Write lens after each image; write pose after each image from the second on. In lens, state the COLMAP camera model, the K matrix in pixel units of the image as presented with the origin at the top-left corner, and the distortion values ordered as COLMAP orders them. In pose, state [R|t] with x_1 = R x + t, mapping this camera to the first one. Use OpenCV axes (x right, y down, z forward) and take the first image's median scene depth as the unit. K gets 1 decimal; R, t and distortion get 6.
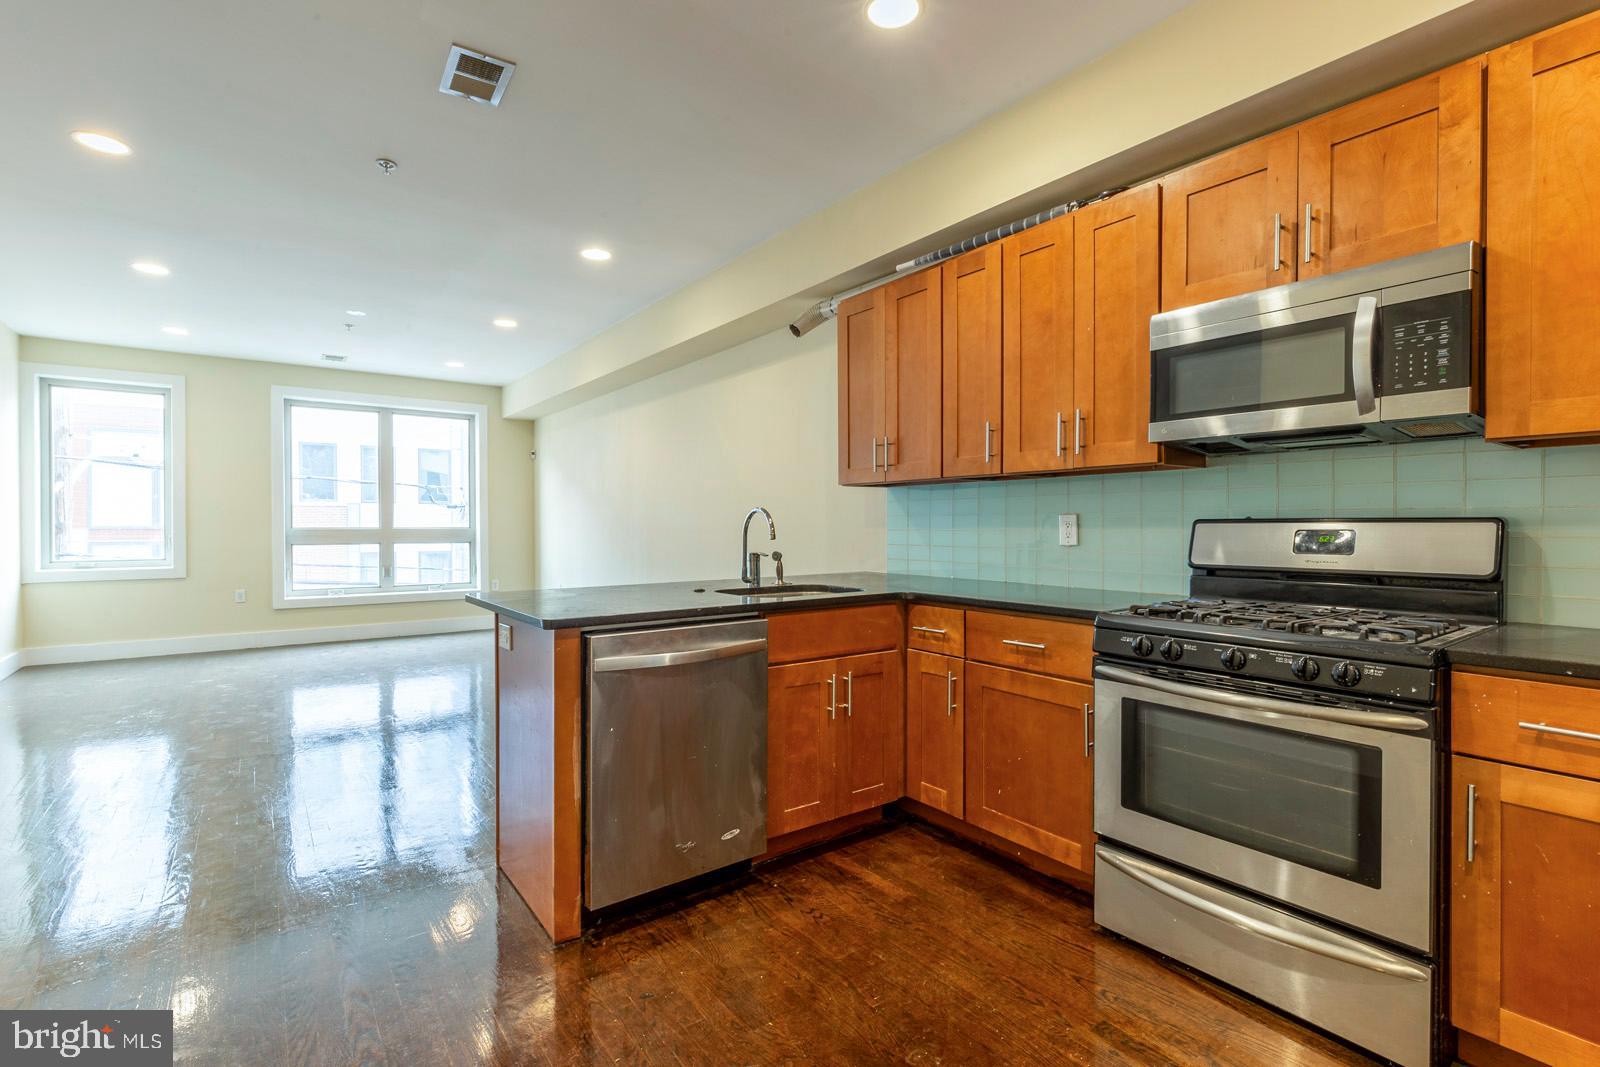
lens RADIAL K [[731.3, 0, 801.4], [0, 731.3, 524.3], [0, 0, 1]] dist [0.000995, -0.000409]
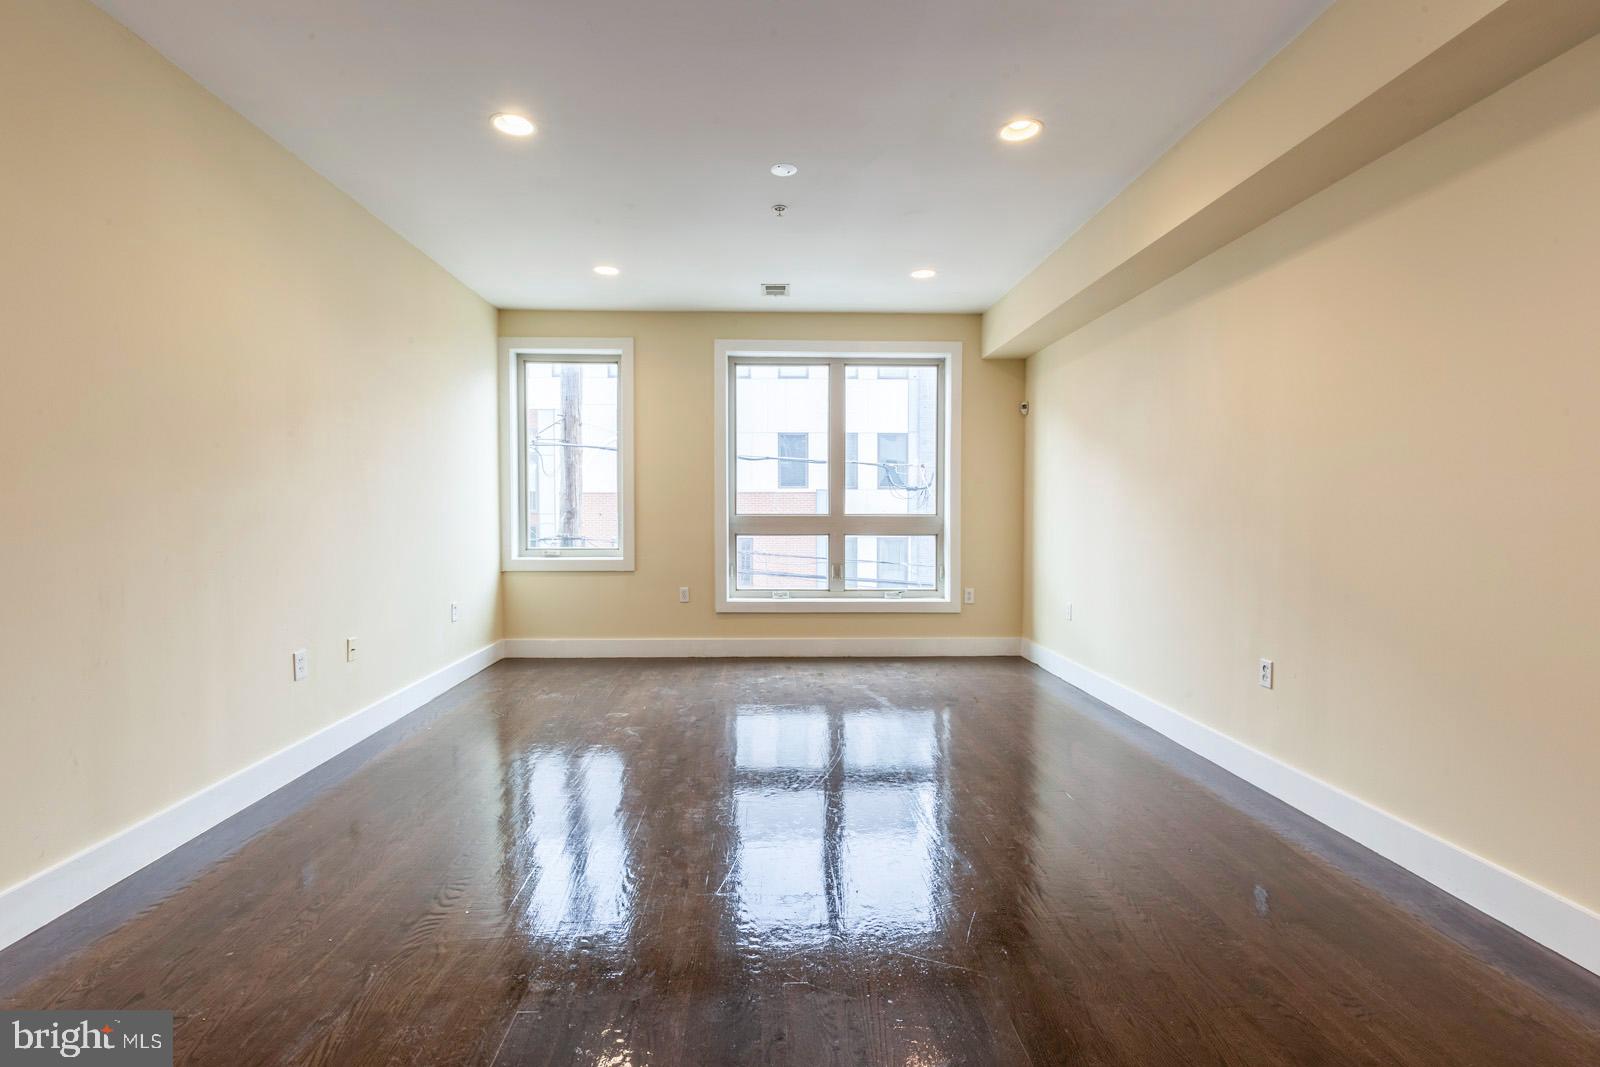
lens RADIAL K [[733.5, 0, 786.5], [0, 733.5, 516.1], [0, 0, 1]] dist [0.000714, -0.000370]
pose [[0.820031, 0.013424, -0.572161, -0.486300], [-0.004143, 0.999838, 0.017521, -0.020935], [0.572304, -0.011998, 0.819954, 0.968225]]
